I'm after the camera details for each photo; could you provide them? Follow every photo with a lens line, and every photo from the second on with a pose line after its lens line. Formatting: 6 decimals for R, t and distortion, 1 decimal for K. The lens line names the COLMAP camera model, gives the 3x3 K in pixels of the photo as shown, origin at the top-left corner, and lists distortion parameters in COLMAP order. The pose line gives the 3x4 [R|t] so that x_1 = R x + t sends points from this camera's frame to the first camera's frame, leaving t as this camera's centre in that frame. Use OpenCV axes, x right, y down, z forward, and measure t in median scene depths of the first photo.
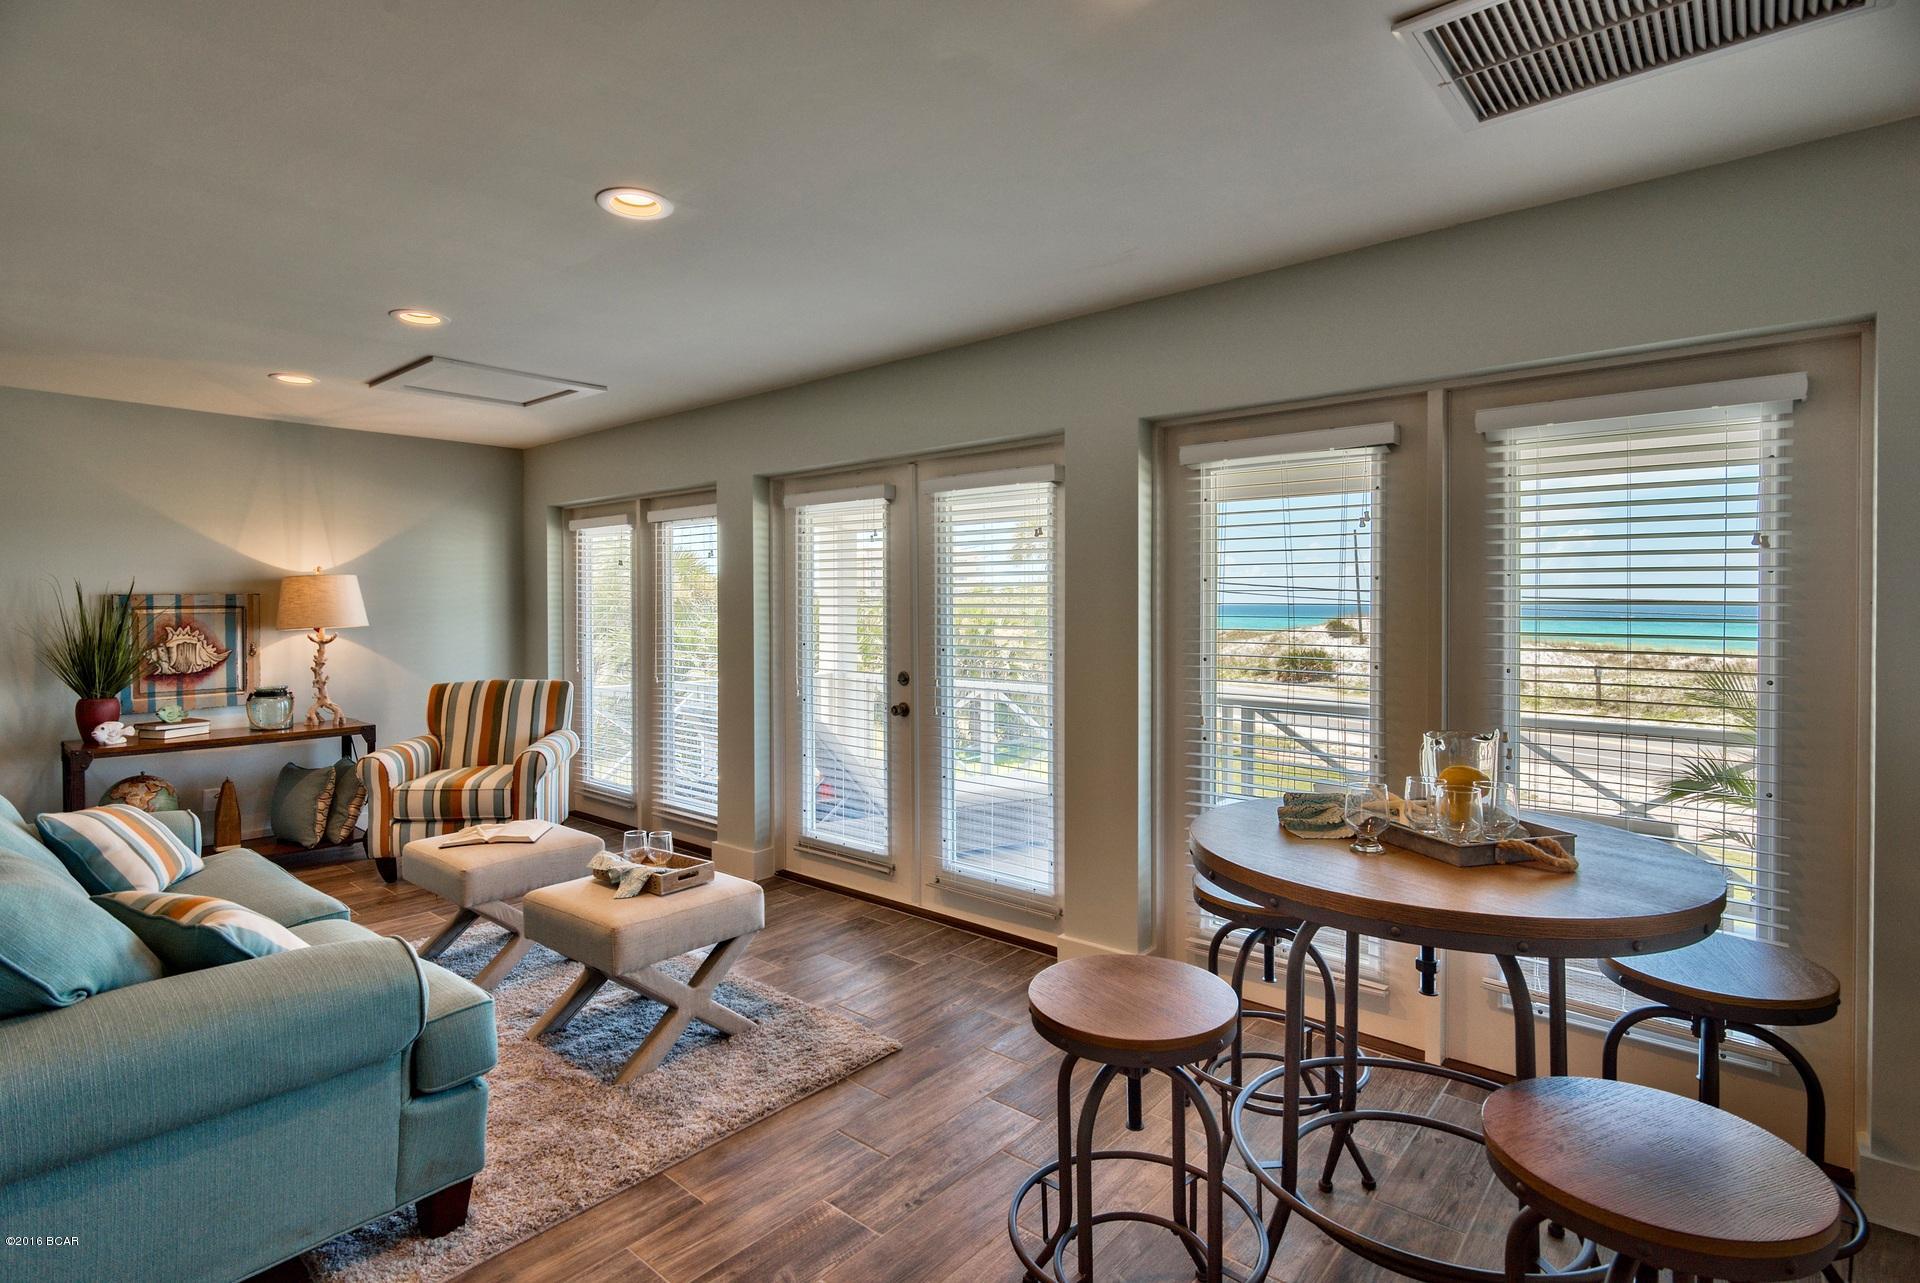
lens RADIAL K [[930.2, 0, 966.2], [0, 930.2, 610.0], [0, 0, 1]] dist [-0.004350, -0.000736]
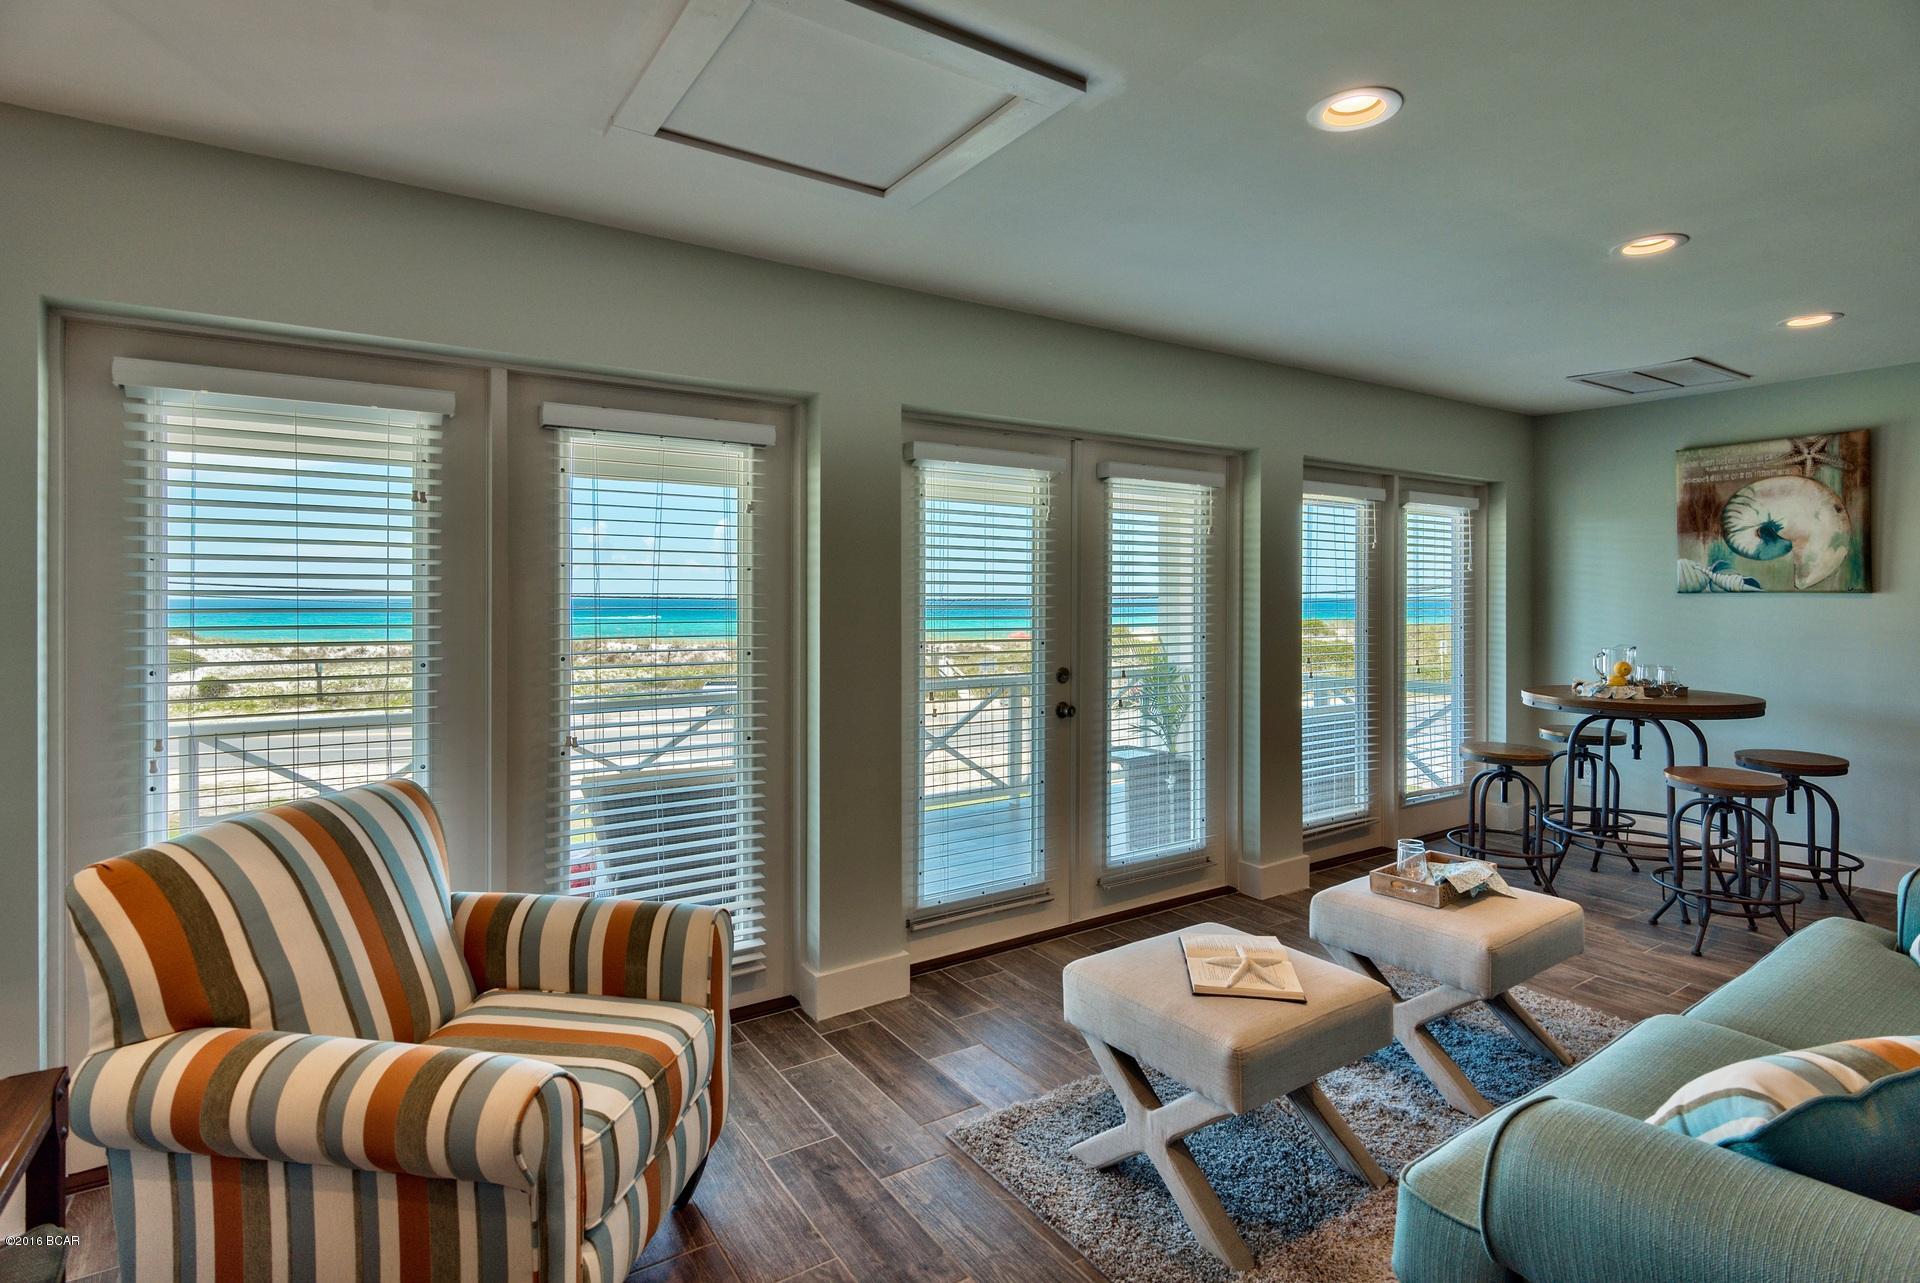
lens RADIAL K [[967.8, 0, 959.4], [0, 967.8, 588.8], [0, 0, 1]] dist [0.013079, -0.000694]
pose [[0.271185, 0.004238, 0.962518, -0.268791], [0.007408, 0.999951, -0.006490, -0.001345], [-0.962499, 0.008891, 0.271140, 0.226820]]
